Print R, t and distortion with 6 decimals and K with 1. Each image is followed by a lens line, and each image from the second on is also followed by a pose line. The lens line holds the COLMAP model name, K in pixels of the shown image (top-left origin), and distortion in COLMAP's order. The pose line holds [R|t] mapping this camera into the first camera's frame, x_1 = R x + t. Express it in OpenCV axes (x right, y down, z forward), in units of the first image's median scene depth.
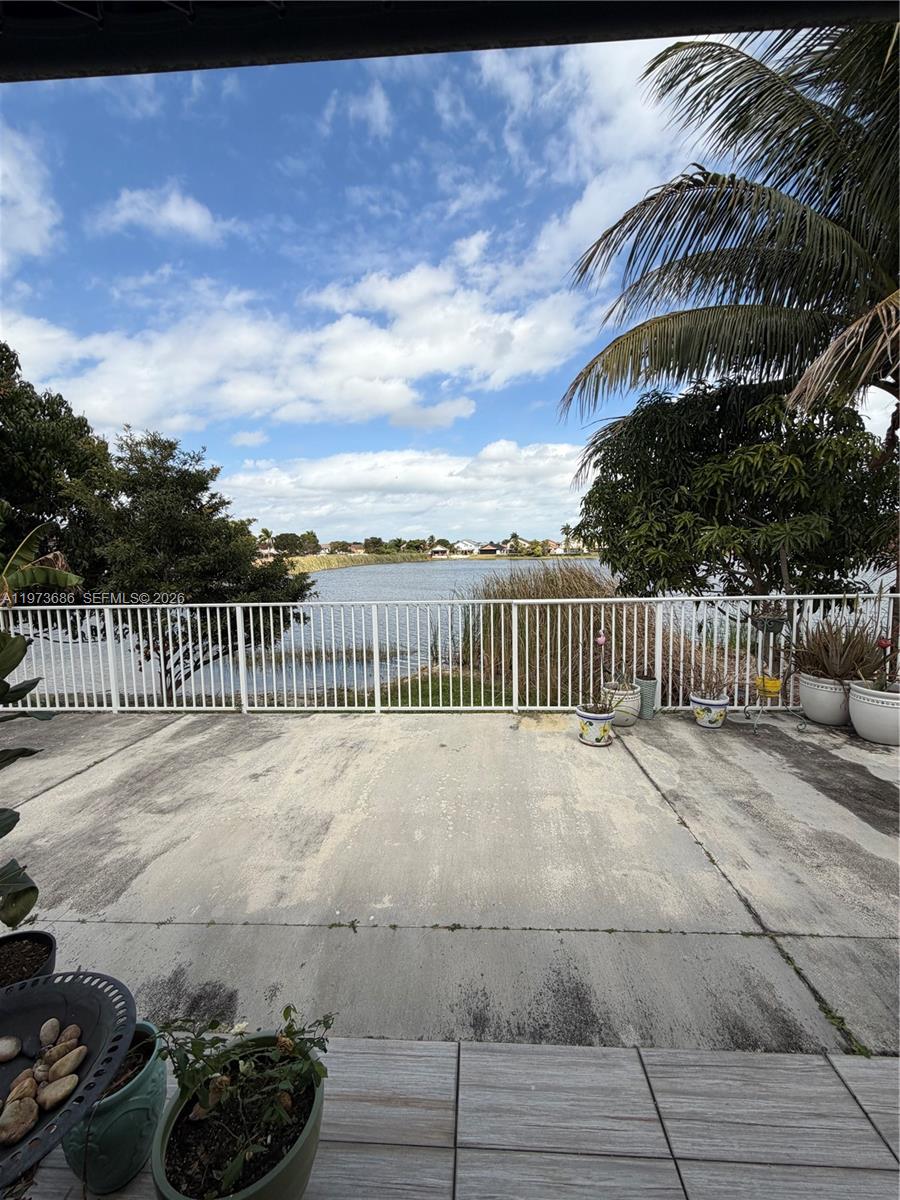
lens RADIAL K [[478.3, 0, 447.6], [0, 478.3, 589.2], [0, 0, 1]] dist [-0.000111, -0.000380]
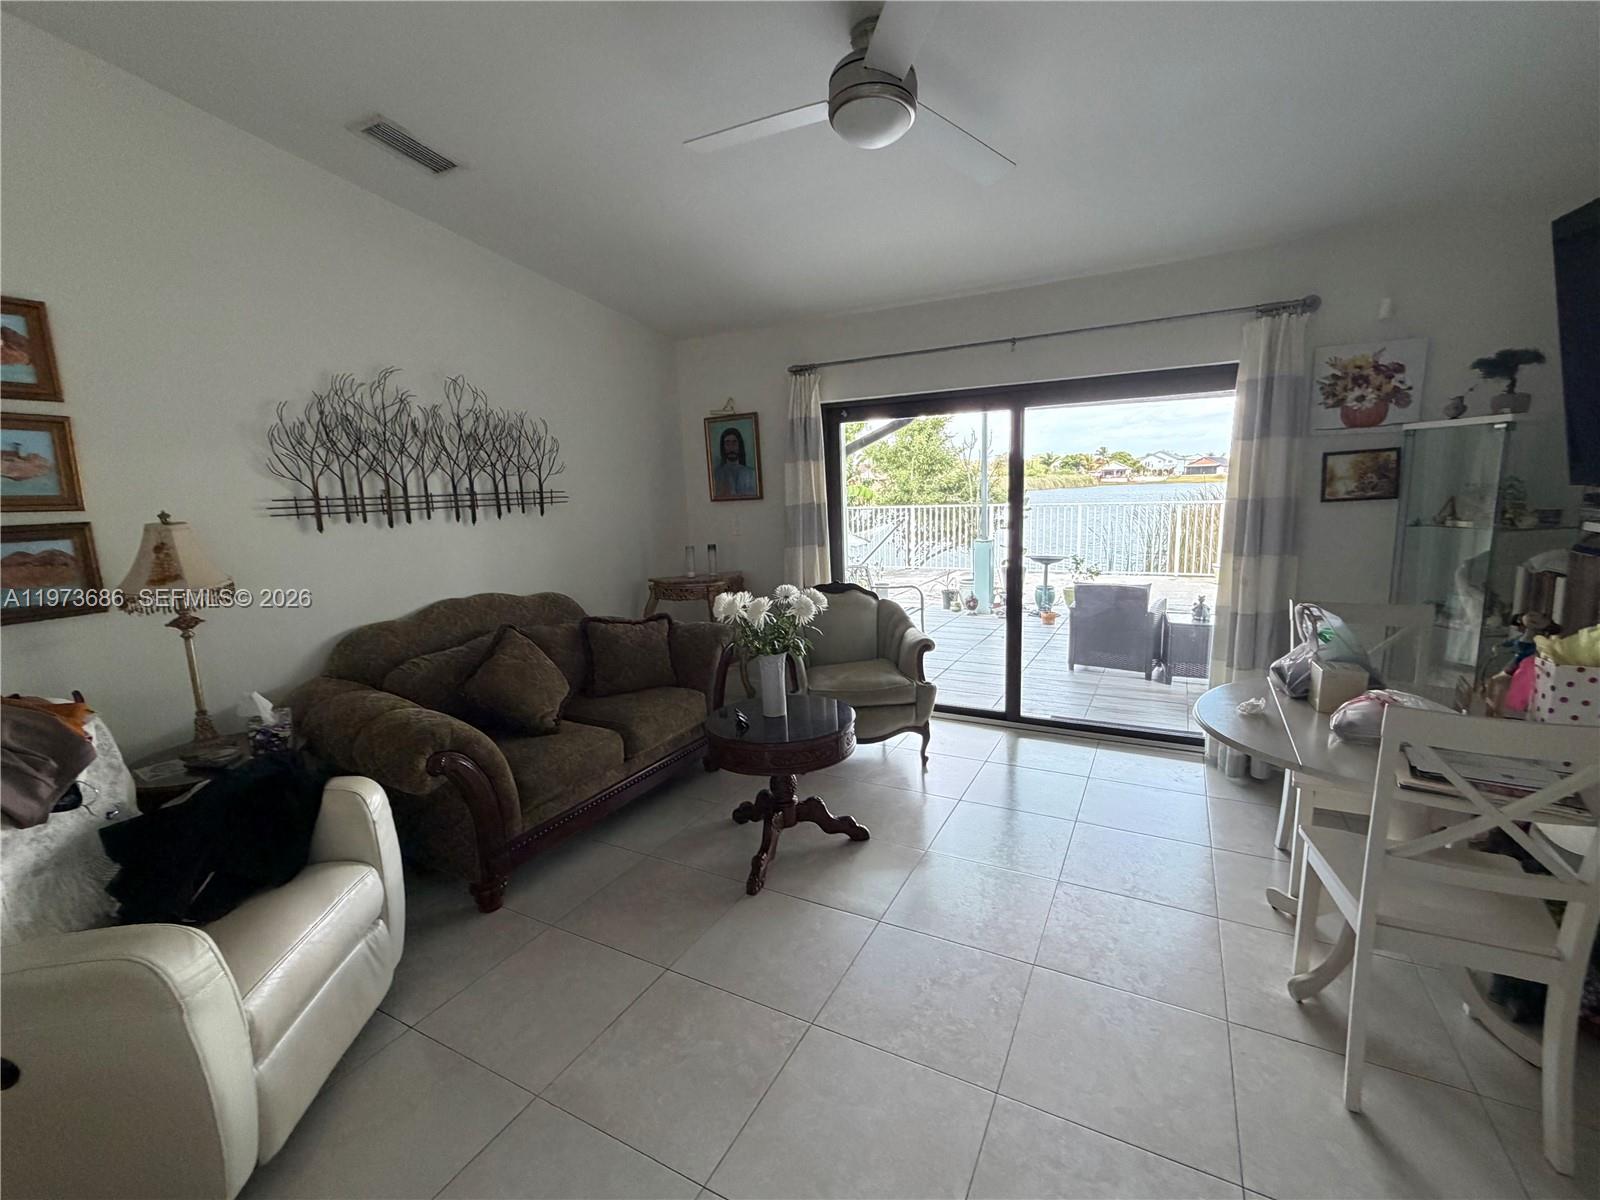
lens RADIAL K [[702.9, 0, 794.3], [0, 702.9, 602.7], [0, 0, 1]] dist [-0.001732, -0.000301]
pose [[0.905860, 0.057439, -0.419664, -0.013518], [-0.014519, 0.994391, 0.104762, 0.114974], [0.423328, -0.088807, 0.901613, -1.421942]]
